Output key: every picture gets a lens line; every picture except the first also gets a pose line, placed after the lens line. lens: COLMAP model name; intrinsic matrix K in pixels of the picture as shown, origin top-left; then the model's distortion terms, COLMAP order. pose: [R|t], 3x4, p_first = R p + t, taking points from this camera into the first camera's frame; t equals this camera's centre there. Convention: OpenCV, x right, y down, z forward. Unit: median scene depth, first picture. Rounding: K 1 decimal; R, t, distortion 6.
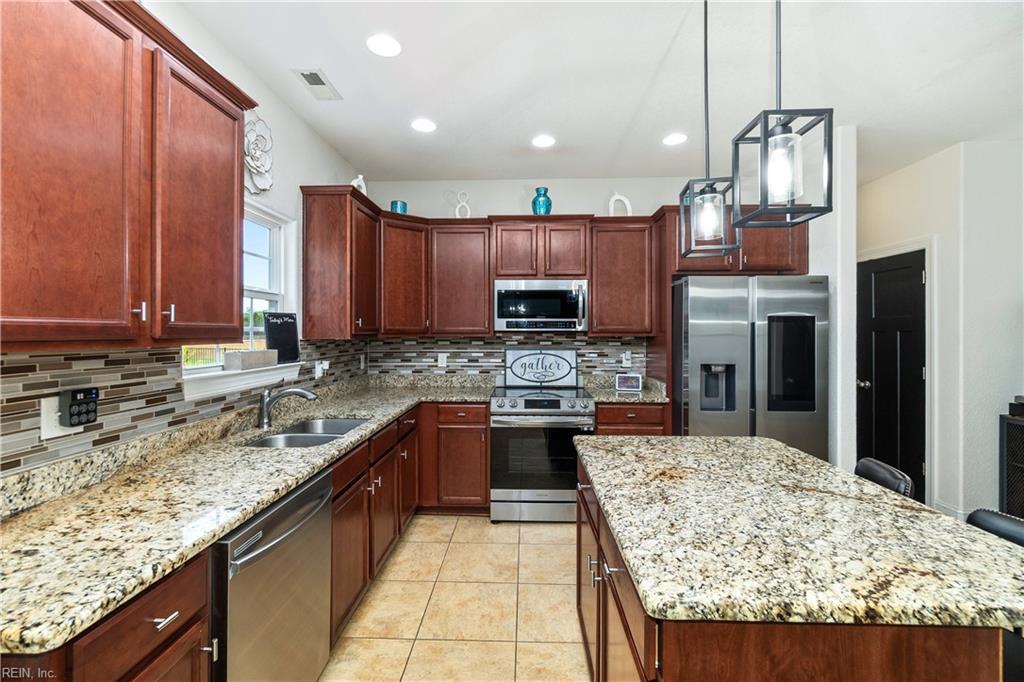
lens RADIAL K [[437.1, 0, 511.9], [0, 437.1, 333.1], [0, 0, 1]] dist [-0.001407, -0.000081]
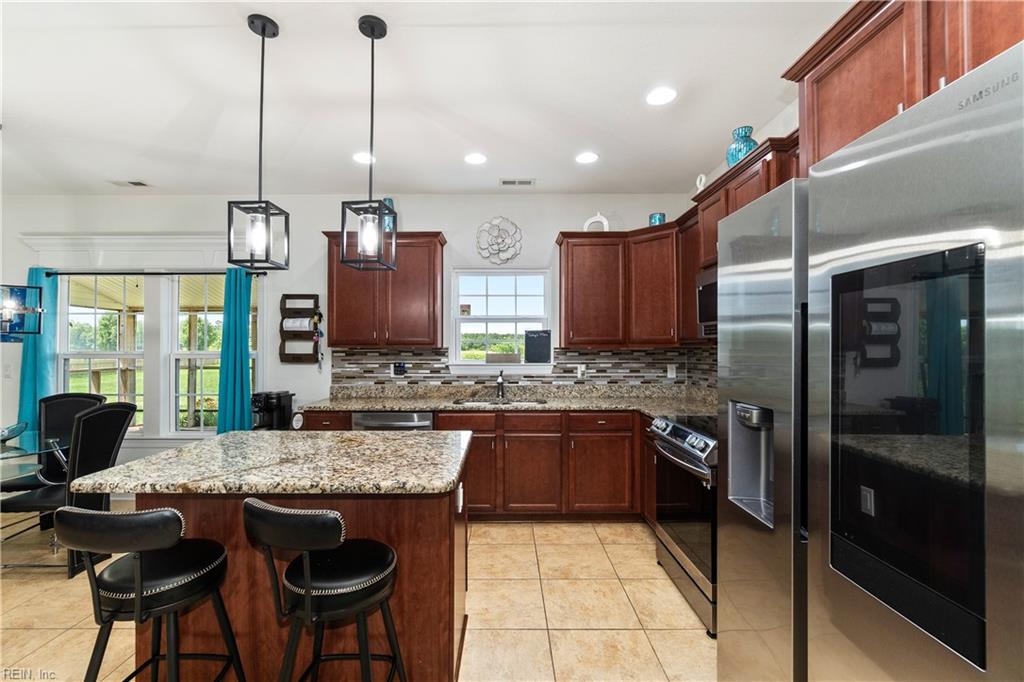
lens RADIAL K [[449.0, 0, 508.9], [0, 449.0, 344.7], [0, 0, 1]] dist [0.014119, 0.000002]
pose [[0.032769, -0.002663, -0.999459, 1.156254], [-0.003161, 0.999991, -0.002768, 0.010323], [0.999458, 0.003250, 0.032761, 0.934831]]
